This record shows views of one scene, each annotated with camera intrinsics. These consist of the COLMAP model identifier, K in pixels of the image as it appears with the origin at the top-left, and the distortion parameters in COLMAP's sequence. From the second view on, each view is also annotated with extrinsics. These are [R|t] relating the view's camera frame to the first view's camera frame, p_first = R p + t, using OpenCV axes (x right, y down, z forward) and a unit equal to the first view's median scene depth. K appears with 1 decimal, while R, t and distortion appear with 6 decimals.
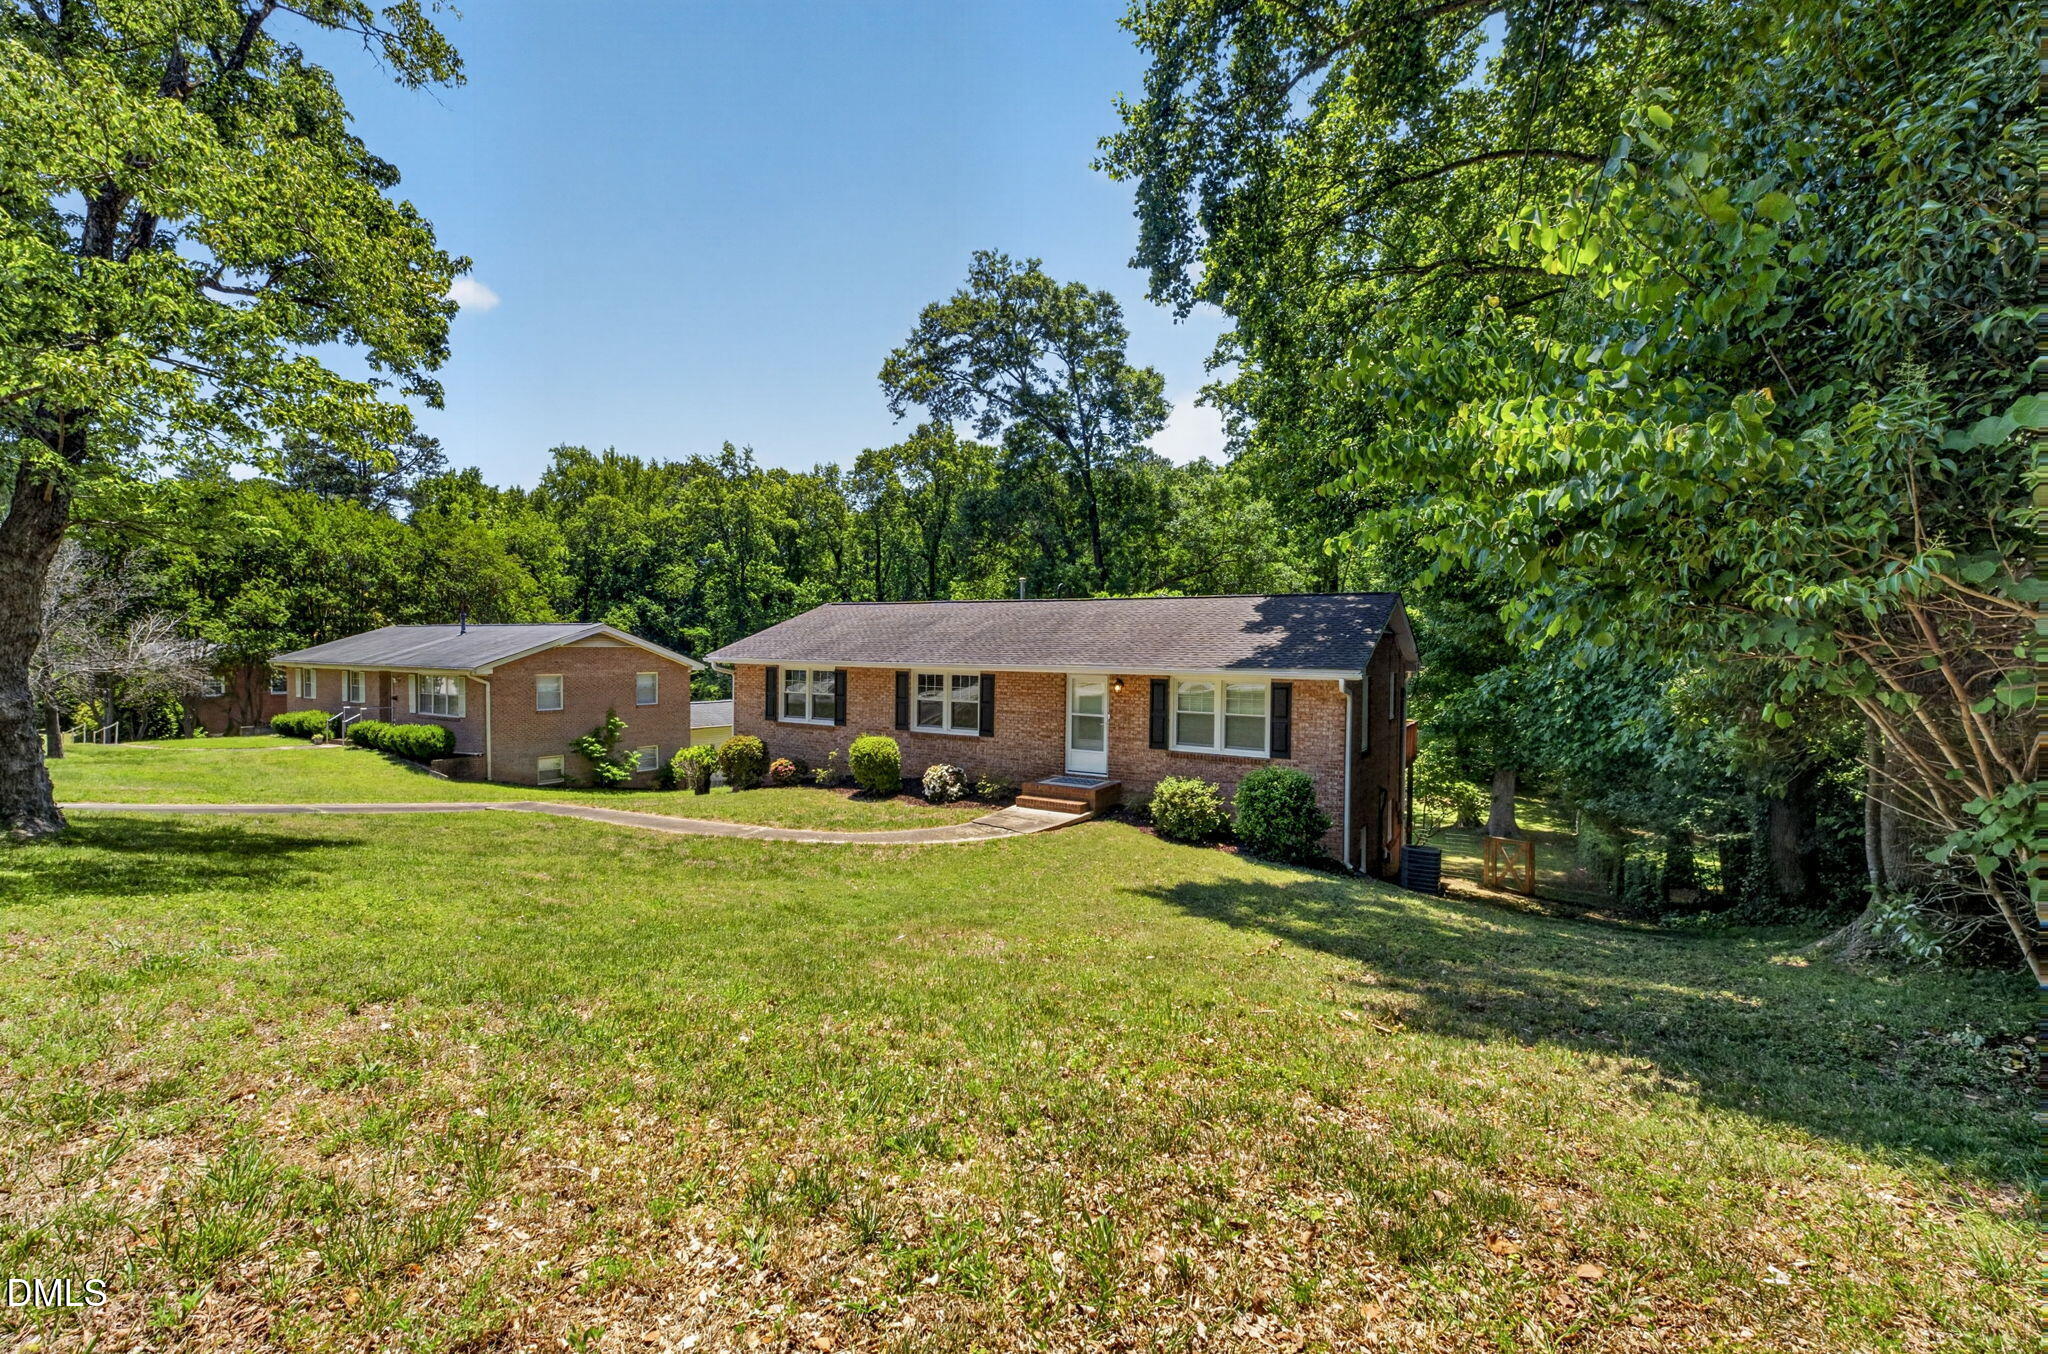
lens RADIAL K [[918.8, 0, 985.0], [0, 918.8, 677.0], [0, 0, 1]] dist [0.004960, 0.000156]
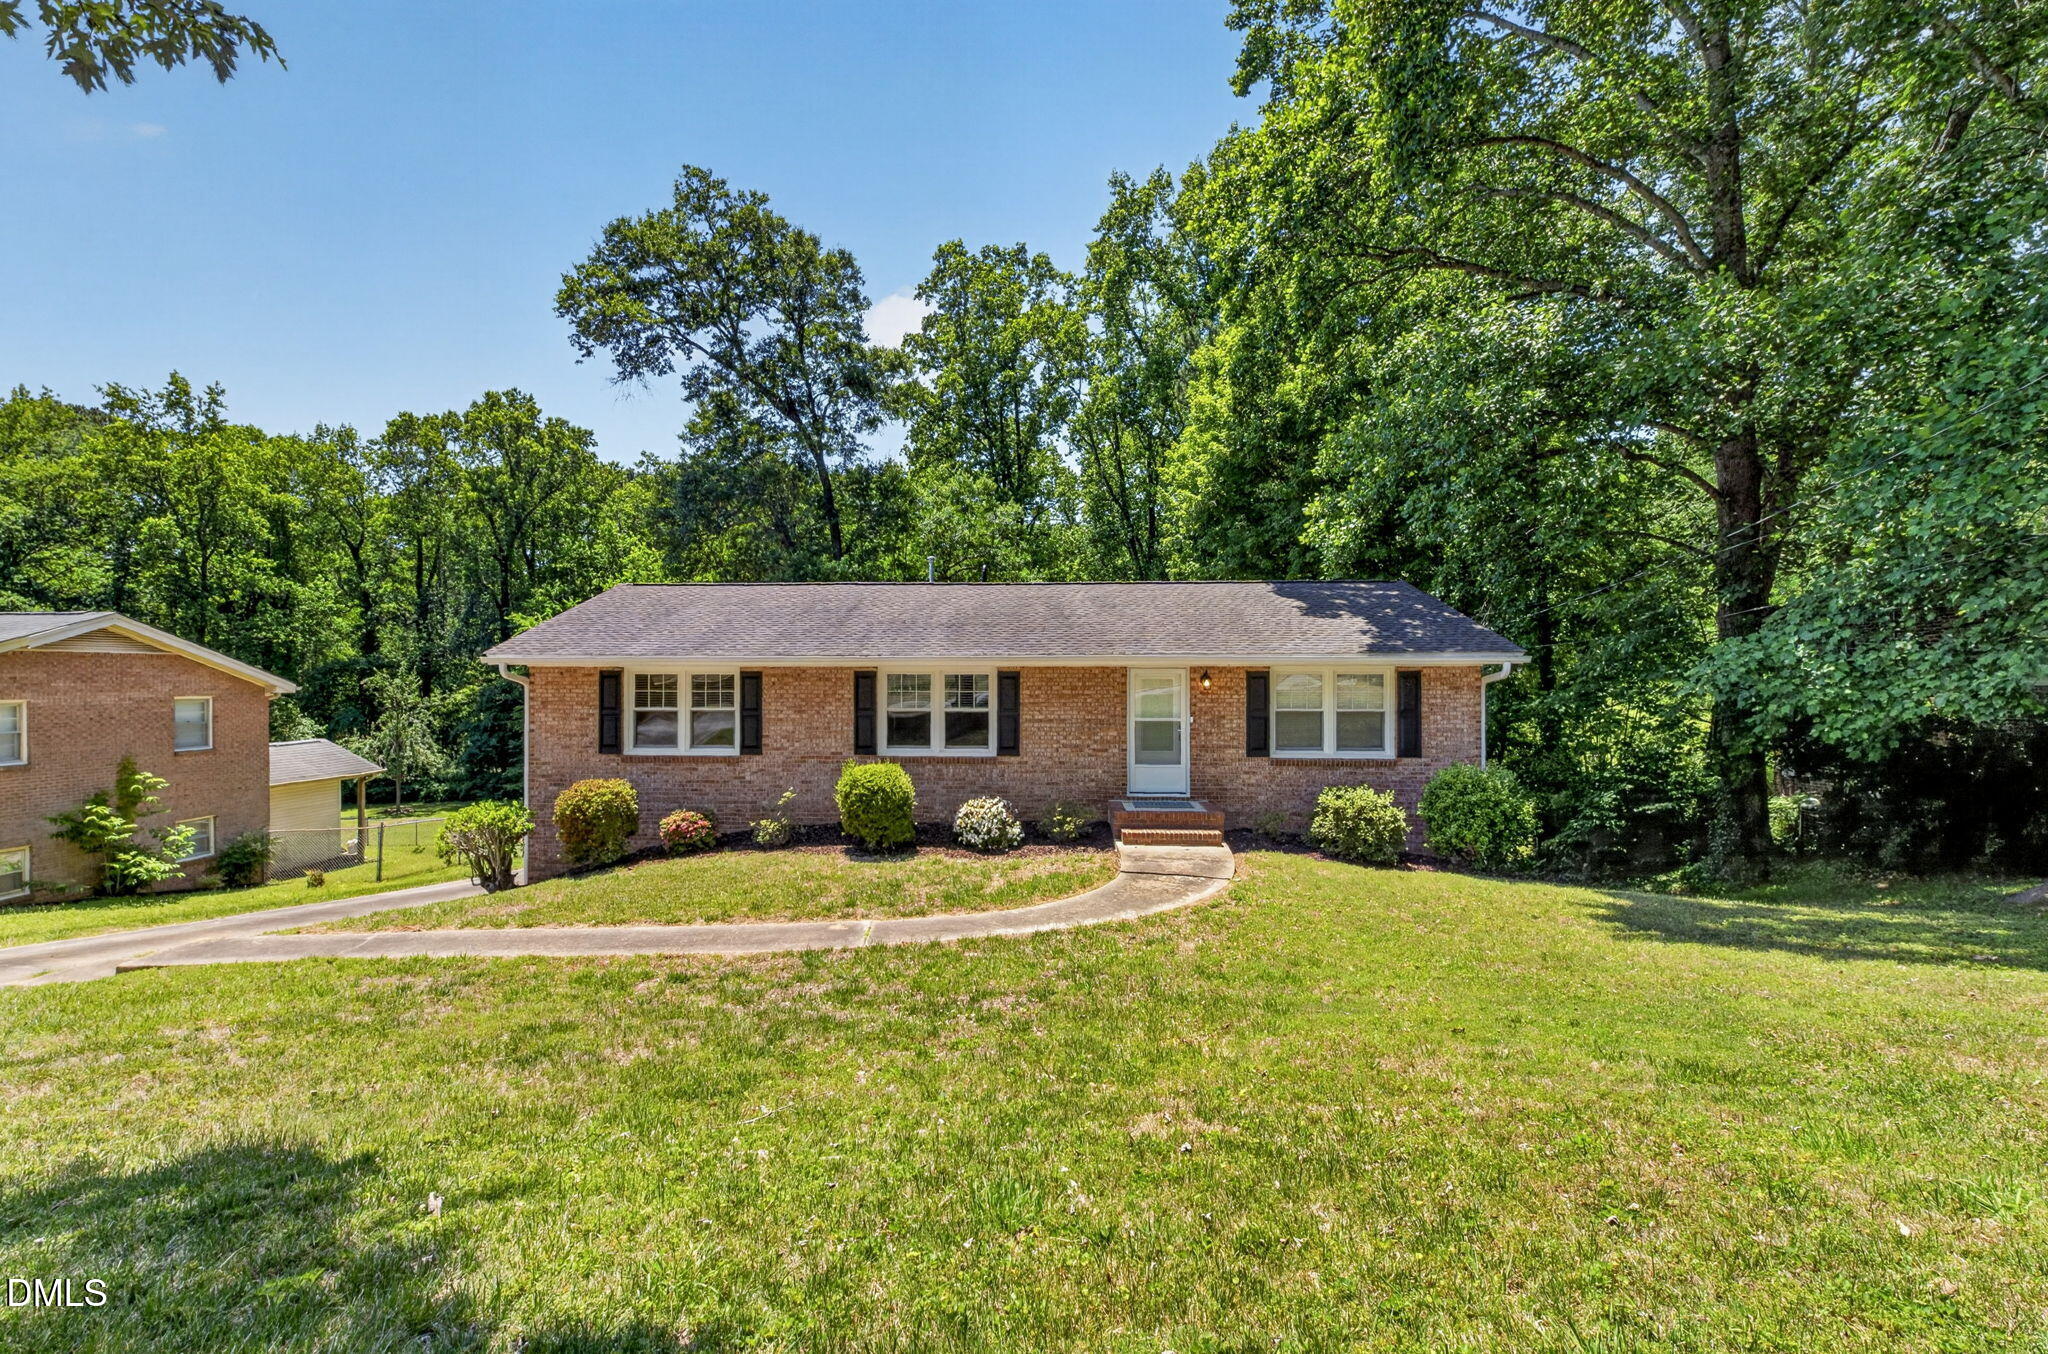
lens RADIAL K [[904.6, 0, 852.8], [0, 904.6, 692.7], [0, 0, 1]] dist [0.000154, -0.000139]
pose [[0.865897, -0.009638, 0.500130, -0.401269], [0.024678, 0.999420, -0.023468, 0.024169], [-0.499614, 0.032663, 0.865632, 0.373516]]
